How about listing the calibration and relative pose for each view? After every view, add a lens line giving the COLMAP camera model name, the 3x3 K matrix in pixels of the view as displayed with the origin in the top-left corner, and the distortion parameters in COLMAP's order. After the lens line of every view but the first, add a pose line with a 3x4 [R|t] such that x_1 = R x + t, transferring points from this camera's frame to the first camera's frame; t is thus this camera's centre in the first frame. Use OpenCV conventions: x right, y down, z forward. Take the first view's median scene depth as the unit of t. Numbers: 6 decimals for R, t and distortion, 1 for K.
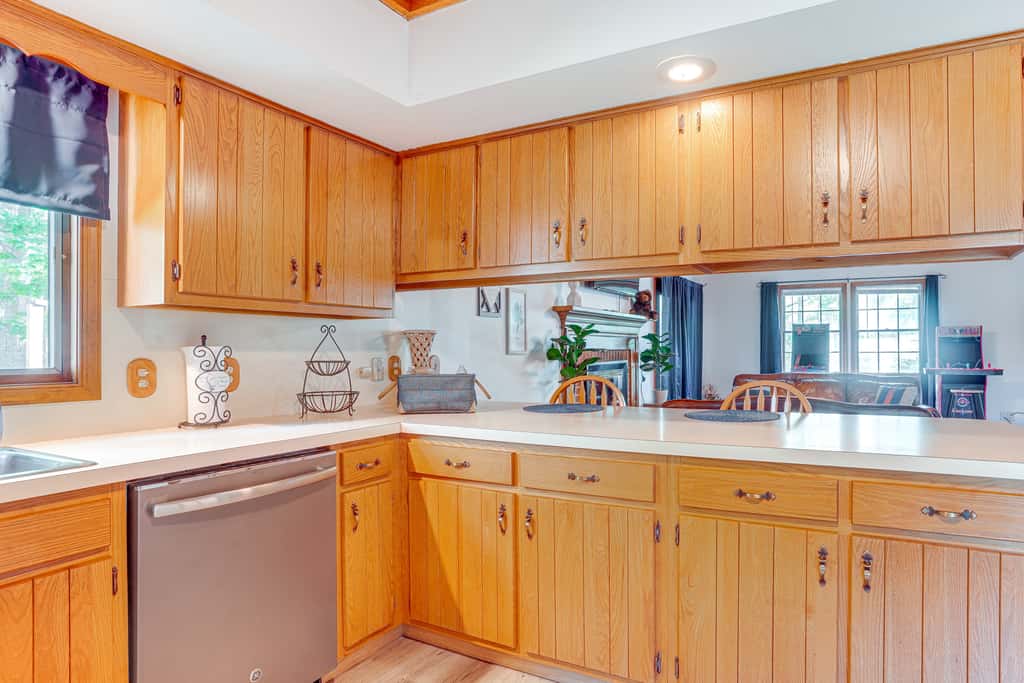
lens RADIAL K [[567.4, 0, 589.4], [0, 567.4, 347.5], [0, 0, 1]] dist [-0.058742, 0.027062]
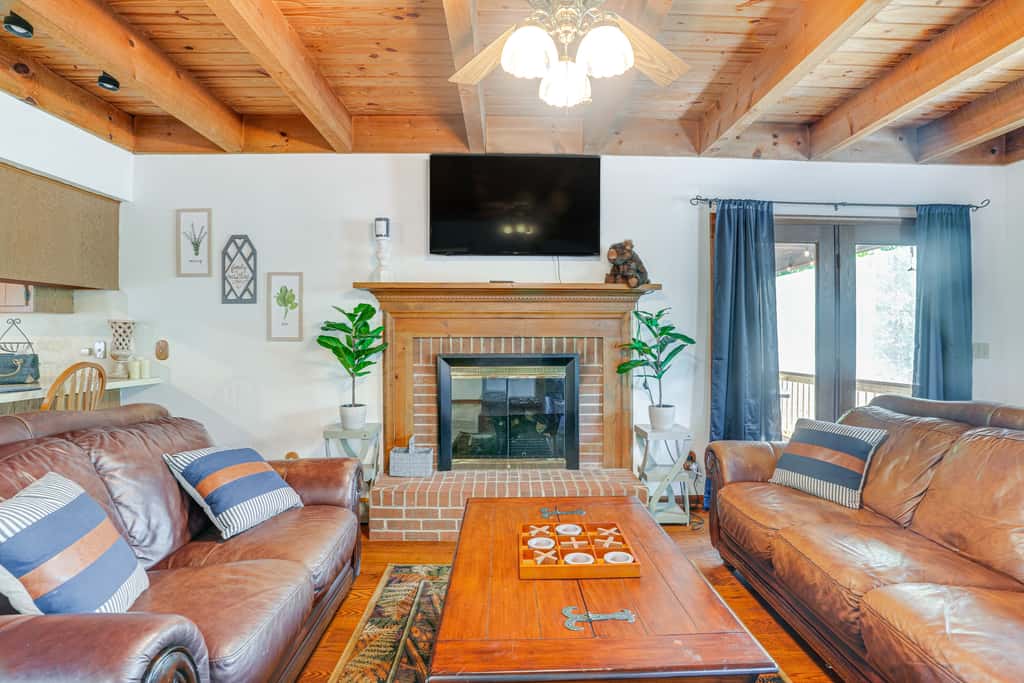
lens RADIAL K [[518.9, 0, 526.3], [0, 518.9, 337.8], [0, 0, 1]] dist [-0.069275, 0.029845]
pose [[0.474594, 0.004000, -0.880196, 1.537721], [-0.000215, 0.999990, 0.004428, 0.004797], [0.880205, -0.001912, 0.474590, 1.804906]]
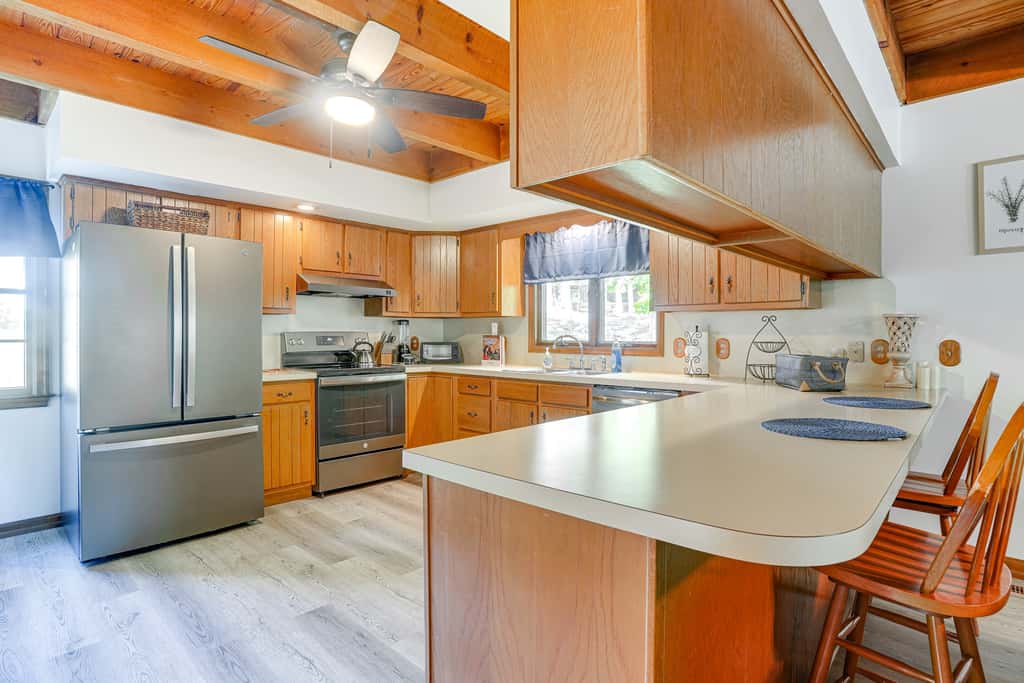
lens RADIAL K [[518.9, 0, 526.3], [0, 518.9, 337.8], [0, 0, 1]] dist [-0.069275, 0.029845]
pose [[-0.275357, 0.009367, -0.961296, 1.026138], [0.002799, 0.999956, 0.008942, 0.001283], [0.961338, -0.000228, -0.275372, 0.896439]]
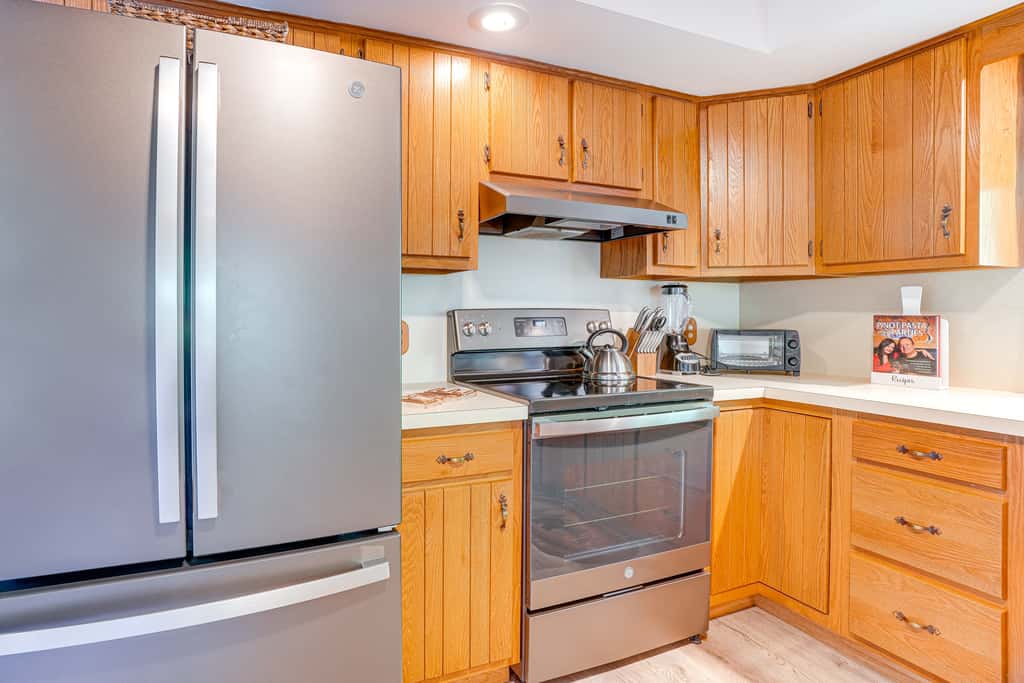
lens RADIAL K [[554.0, 0, 454.9], [0, 554.0, 321.5], [0, 0, 1]] dist [-0.068726, 0.034192]
pose [[-0.656099, 0.014372, -0.754538, 0.208755], [0.005838, 0.999885, 0.013968, 0.002625], [0.754653, 0.004759, -0.656107, 0.172354]]
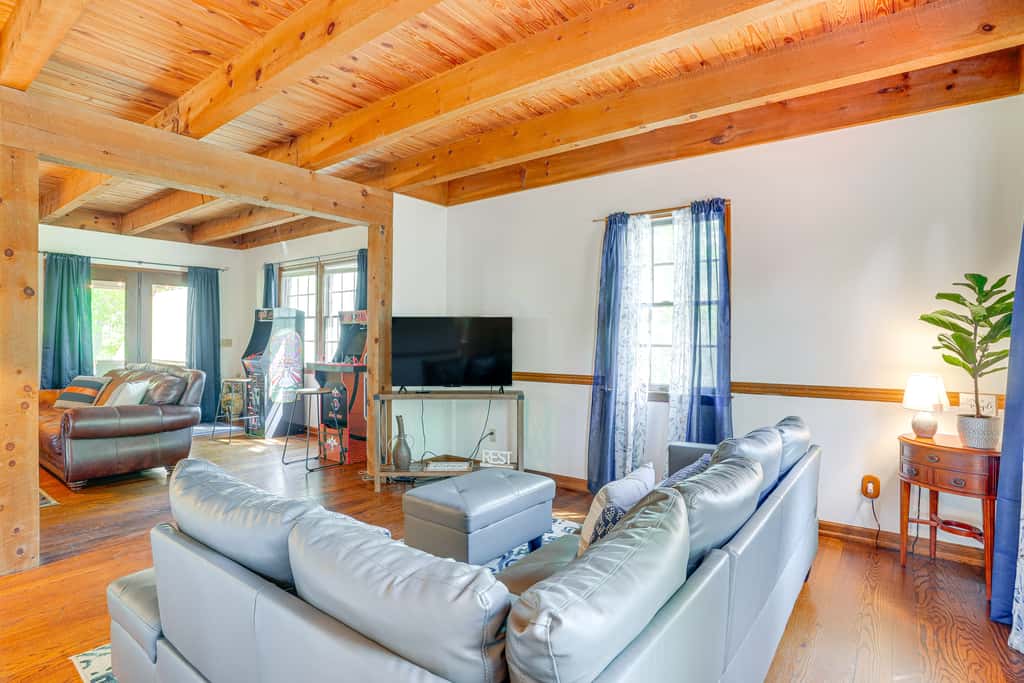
lens RADIAL K [[536.0, 0, 533.1], [0, 536.0, 340.3], [0, 0, 1]] dist [-0.087431, 0.042142]
pose [[0.984975, 0.012032, -0.172279, 3.377190], [-0.011141, 0.999919, 0.006138, -0.008068], [0.172339, -0.004127, 0.985029, 0.898778]]
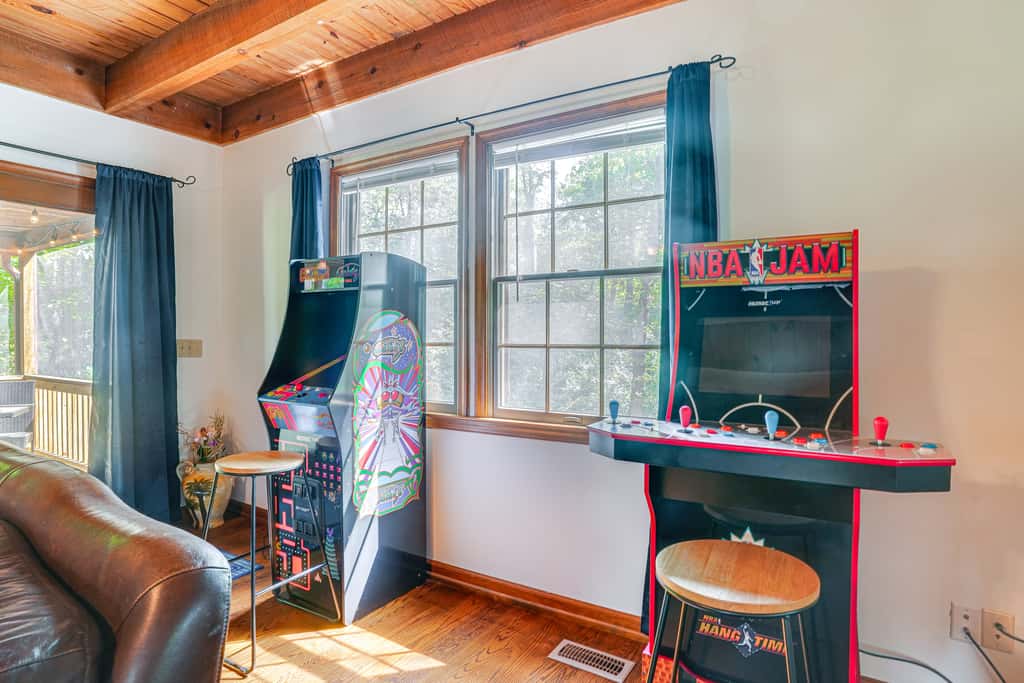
lens RADIAL K [[548.6, 0, 512.0], [0, 548.6, 341.5], [0, 0, 1]] dist [-0.055080, 0.013095]
pose [[0.995804, 0.004958, -0.091380, 1.865768], [-0.003671, 0.999892, 0.014247, 0.004902], [0.091441, -0.013852, 0.995714, 2.466338]]
